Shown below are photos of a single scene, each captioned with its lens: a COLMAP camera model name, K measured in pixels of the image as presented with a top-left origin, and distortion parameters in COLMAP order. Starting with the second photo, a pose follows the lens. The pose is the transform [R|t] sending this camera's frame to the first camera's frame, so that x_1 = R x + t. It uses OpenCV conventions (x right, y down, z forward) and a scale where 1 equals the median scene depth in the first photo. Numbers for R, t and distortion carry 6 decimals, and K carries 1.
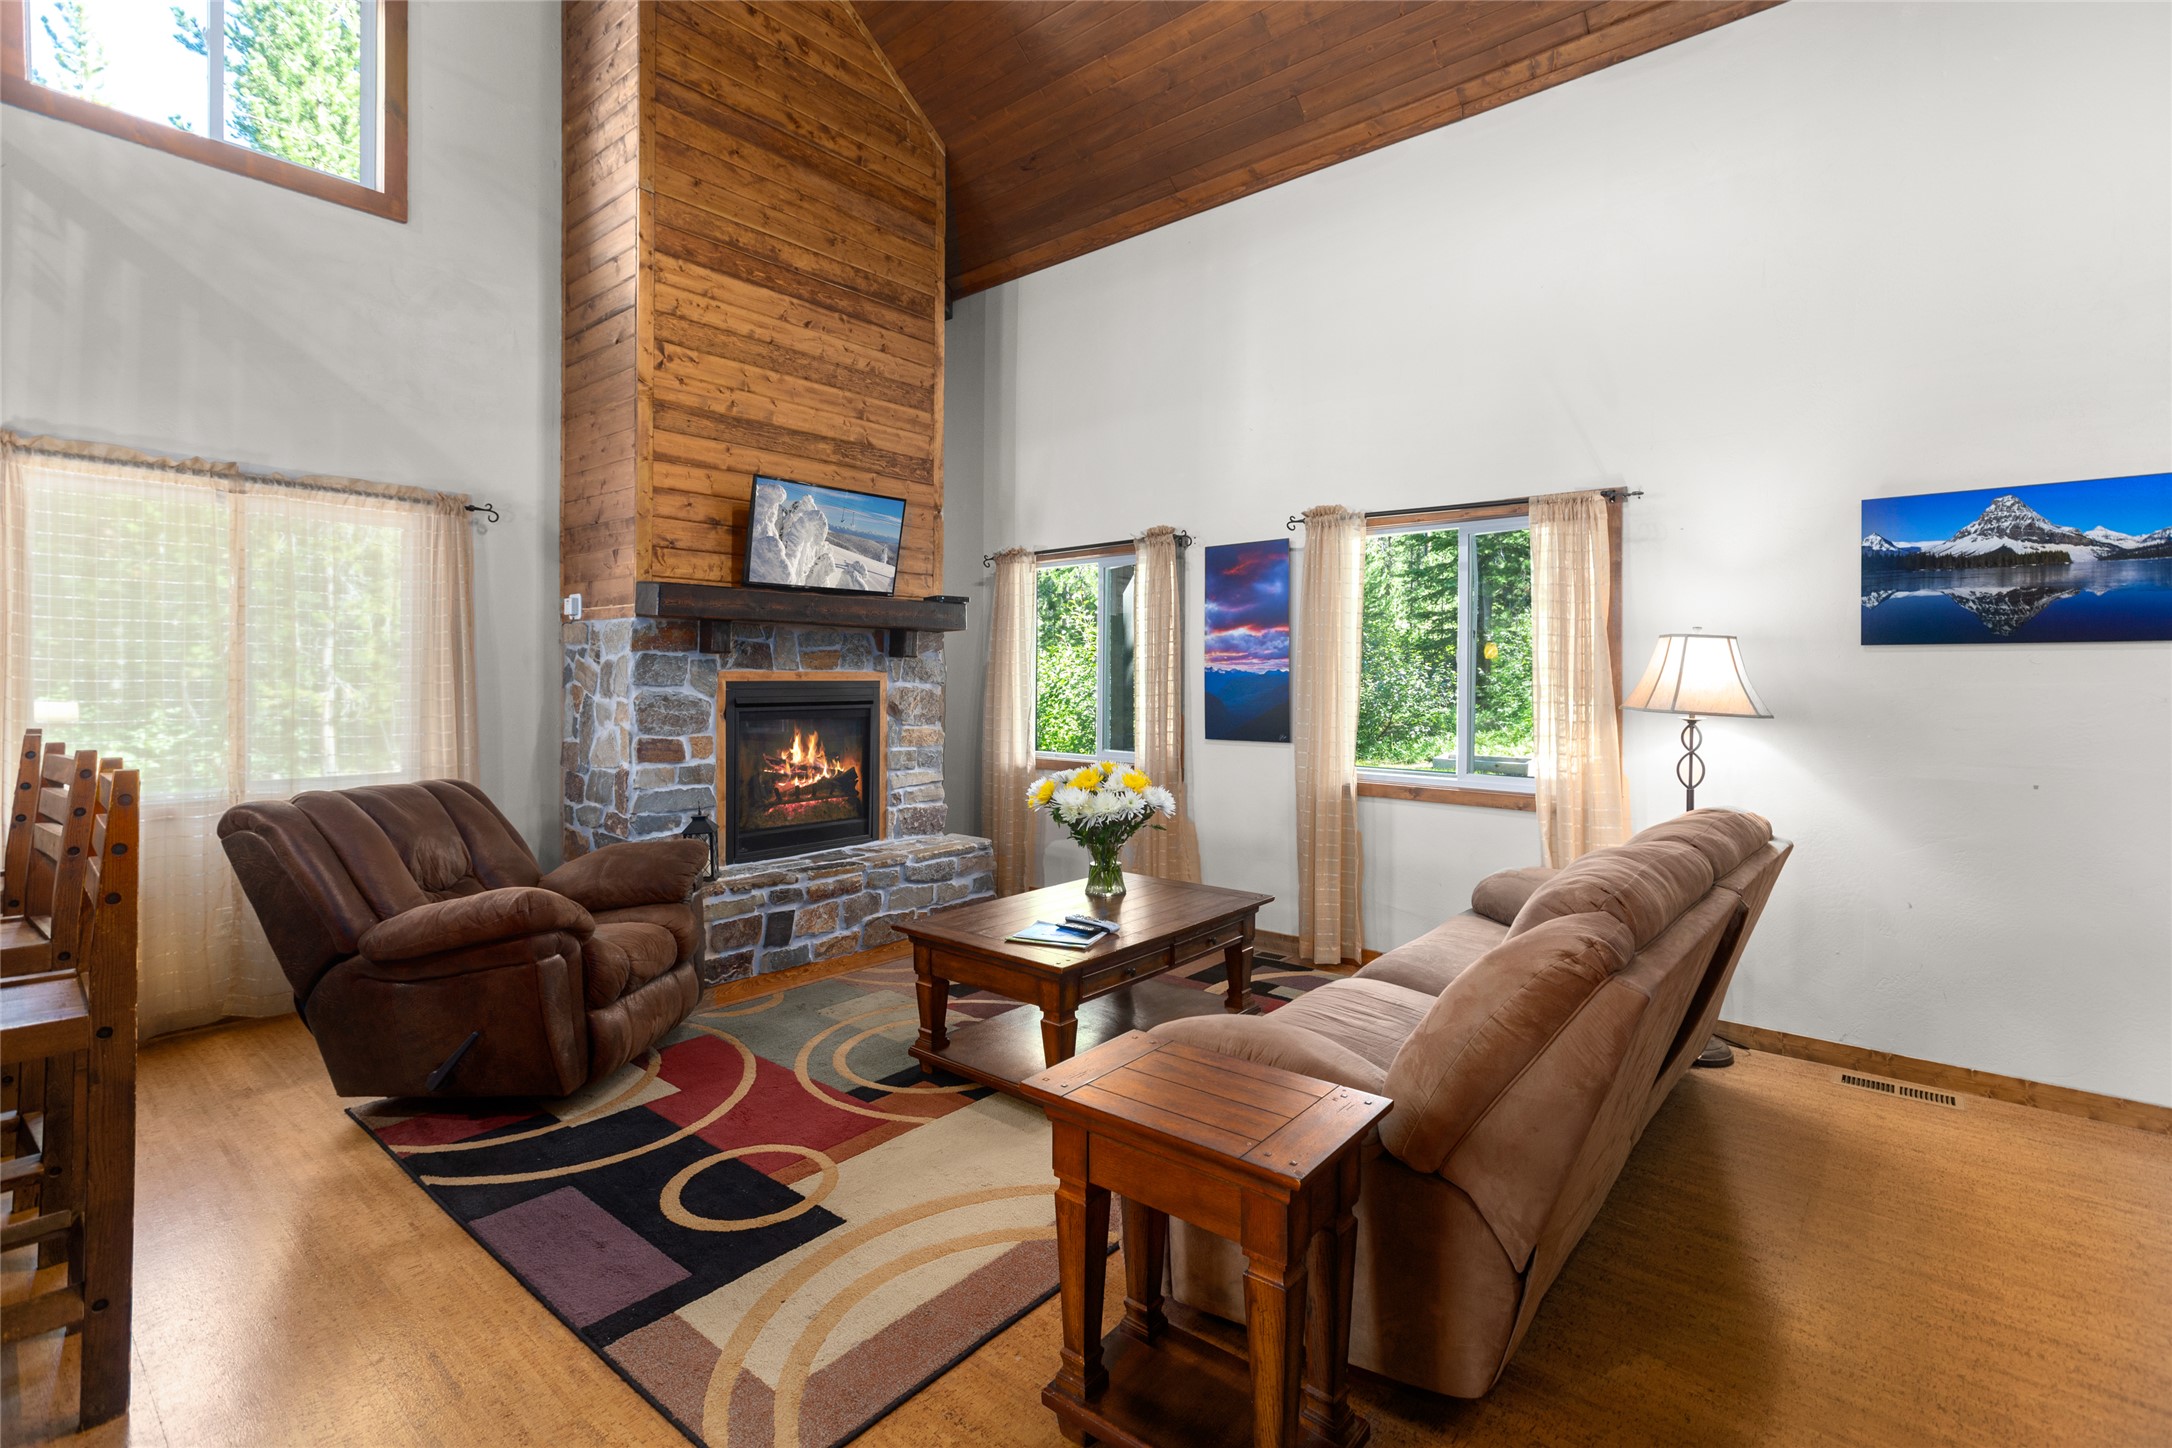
lens RADIAL K [[993.6, 0, 1090.1], [0, 993.6, 679.5], [0, 0, 1]] dist [0.007255, -0.000010]
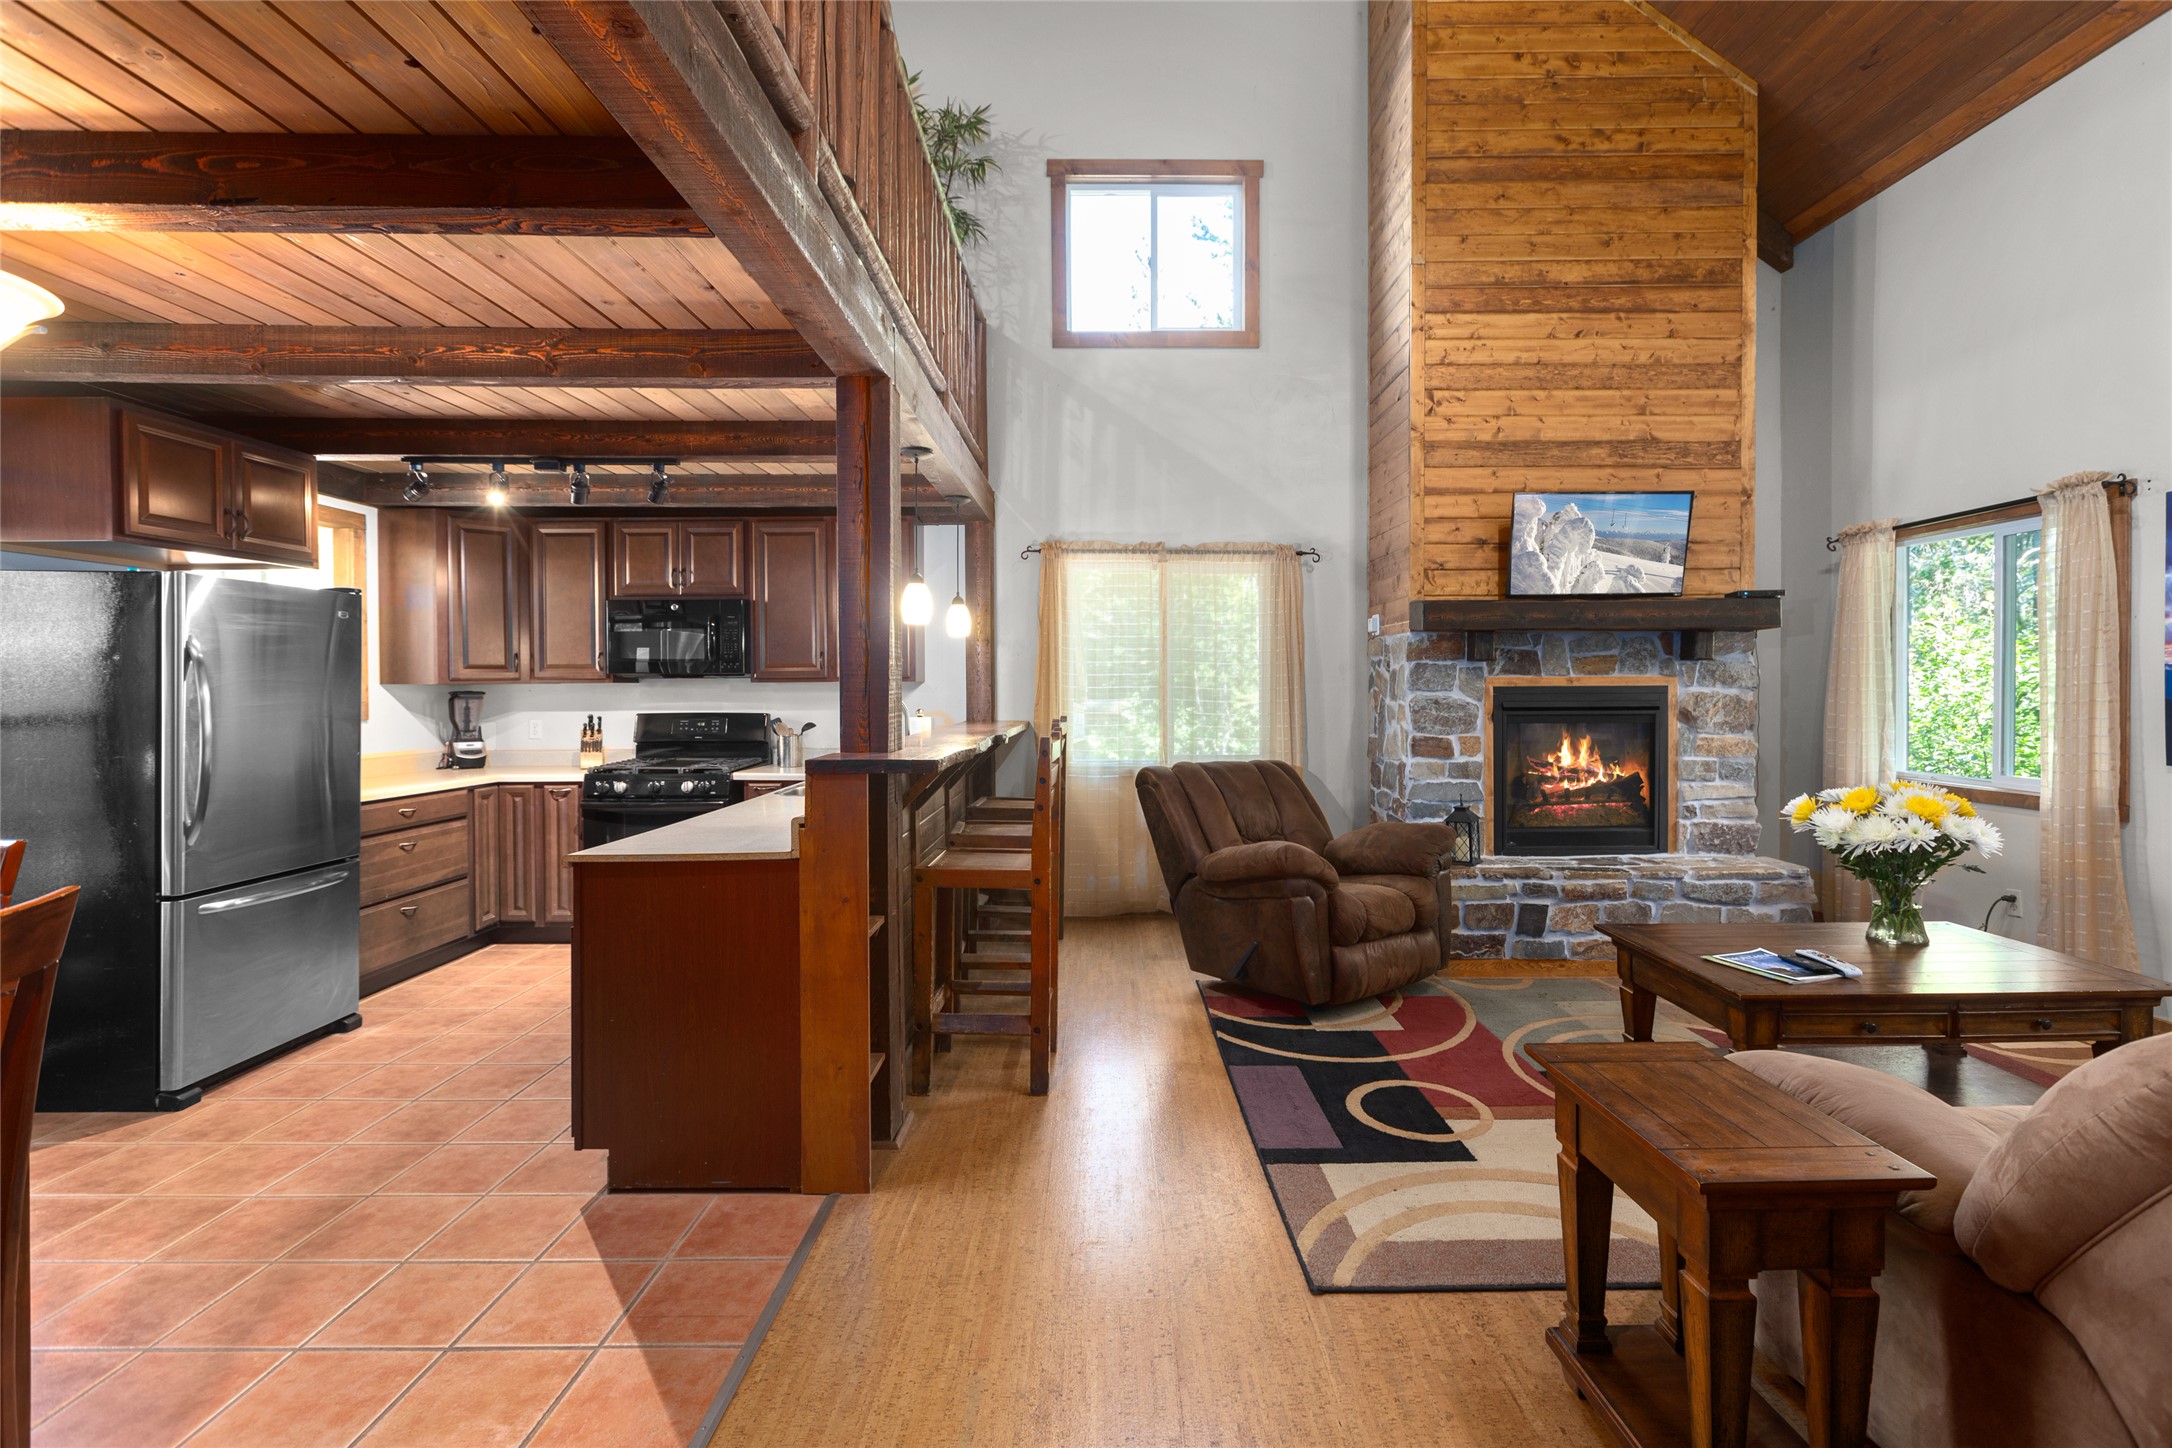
lens RADIAL K [[991.5, 0, 1104.4], [0, 991.5, 692.2], [0, 0, 1]] dist [0.005477, -0.001488]
pose [[0.651546, -0.000742, -0.758609, 0.179108], [0.005436, 0.999978, 0.003690, 0.001488], [0.758590, -0.006528, 0.651536, -0.030418]]
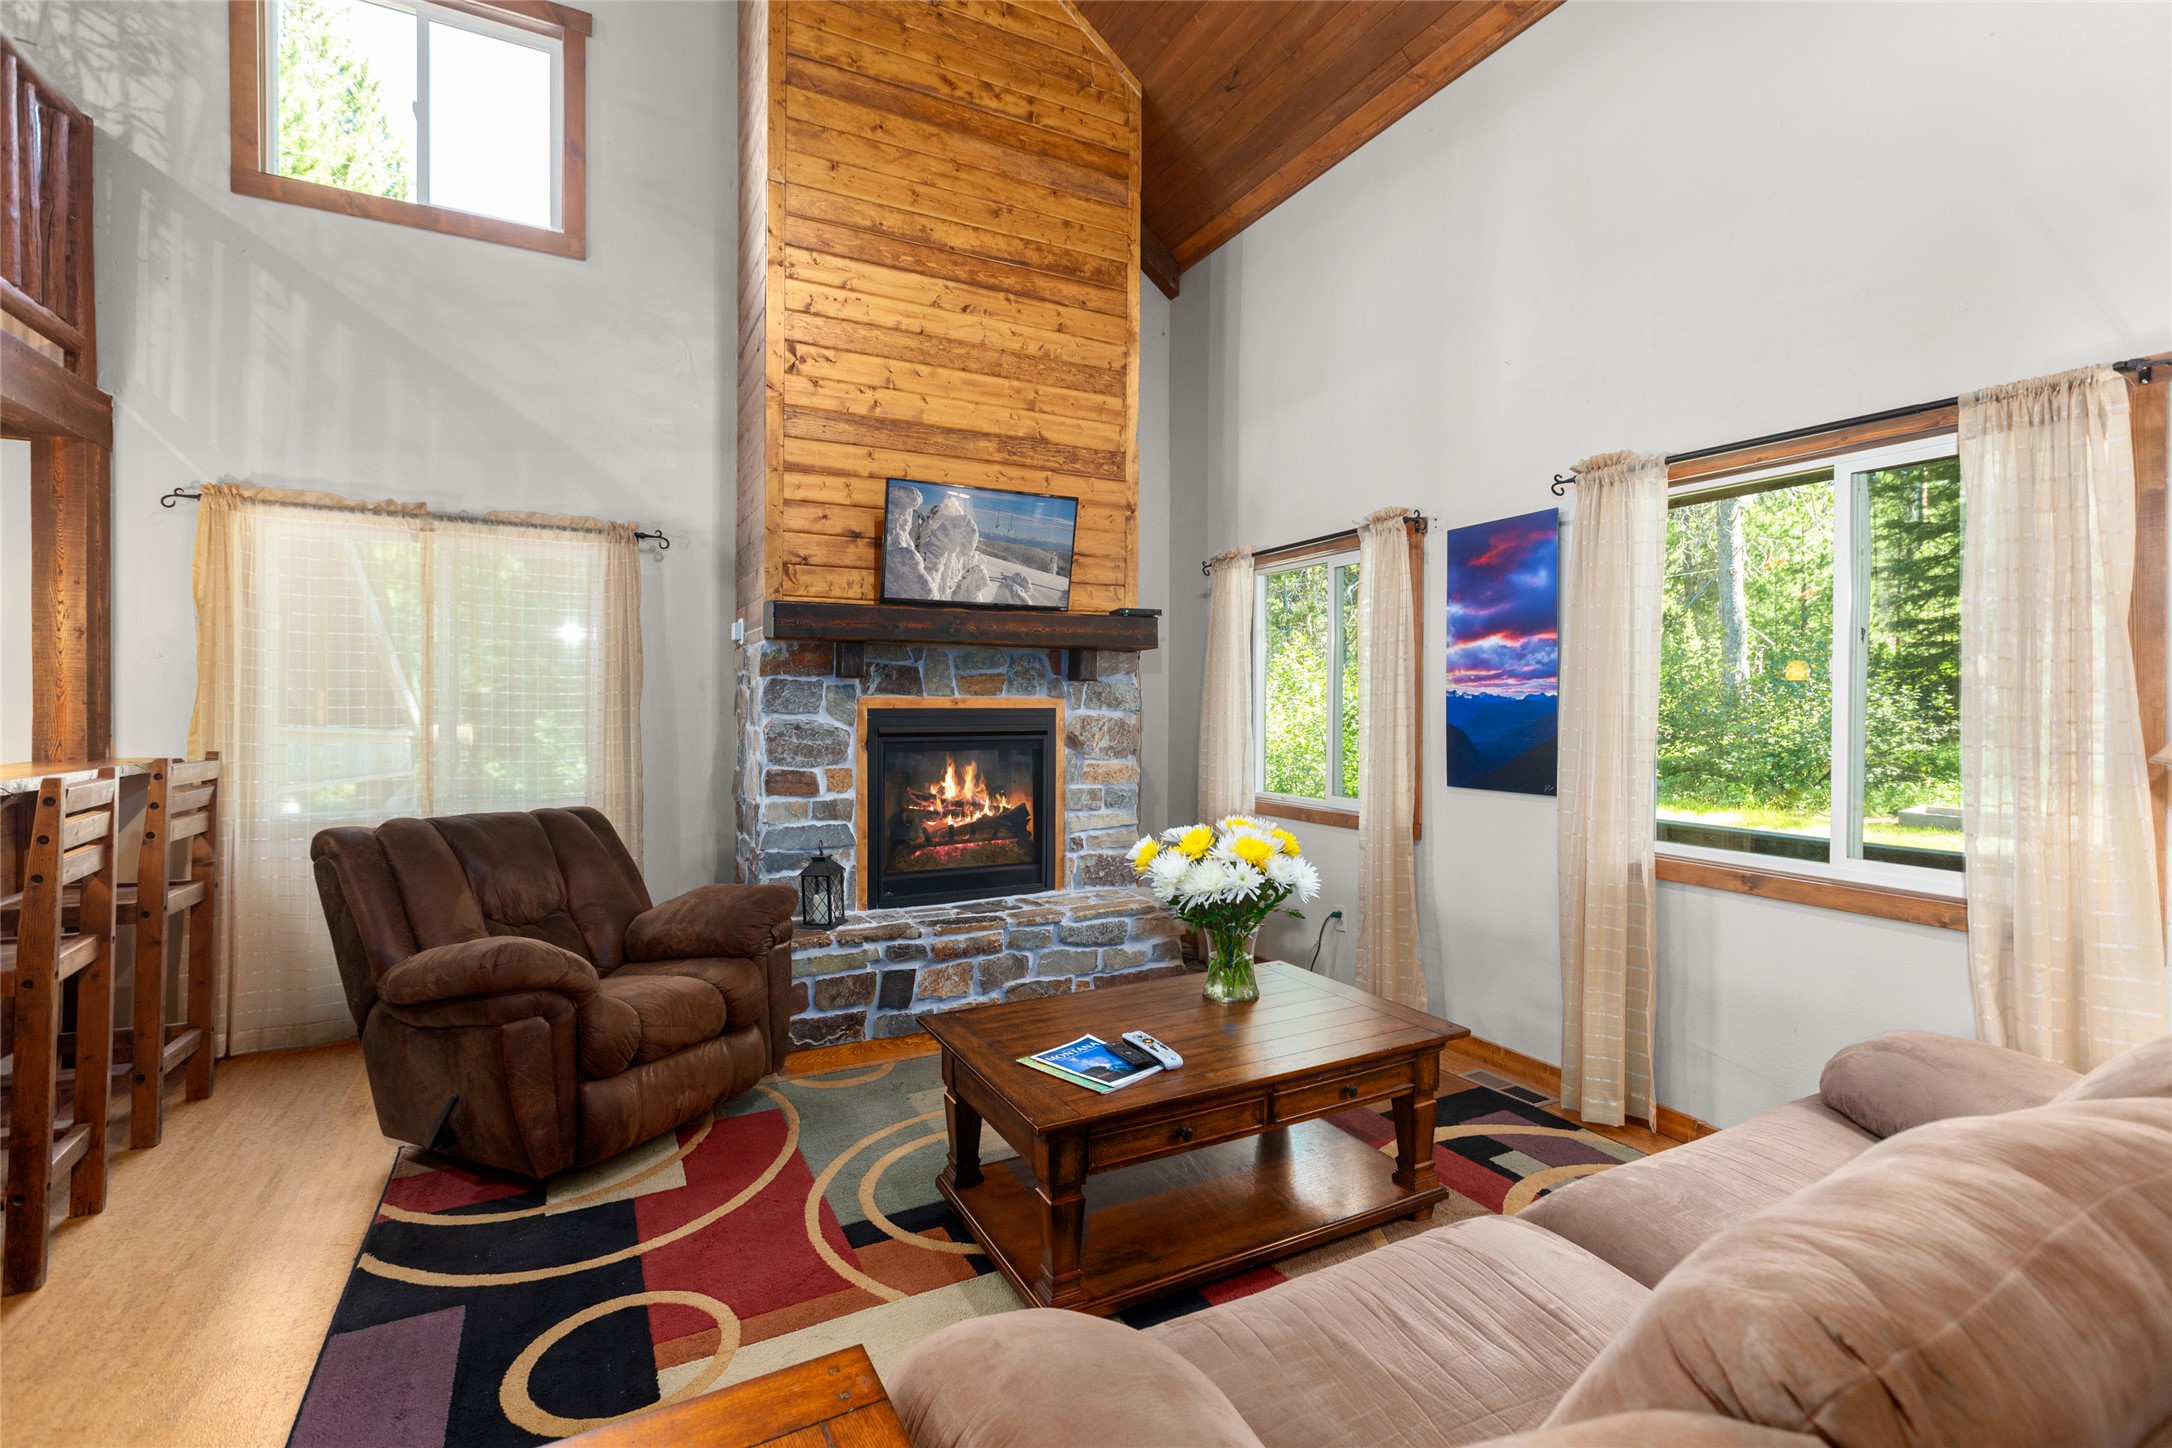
lens RADIAL K [[980.5, 0, 1098.6], [0, 980.5, 706.4], [0, 0, 1]] dist [0.004143, 0.000198]
pose [[0.928930, 0.000995, -0.370255, 0.162684], [-0.000803, 0.999999, 0.000673, -0.000859], [0.370256, -0.000328, 0.928930, 0.240124]]
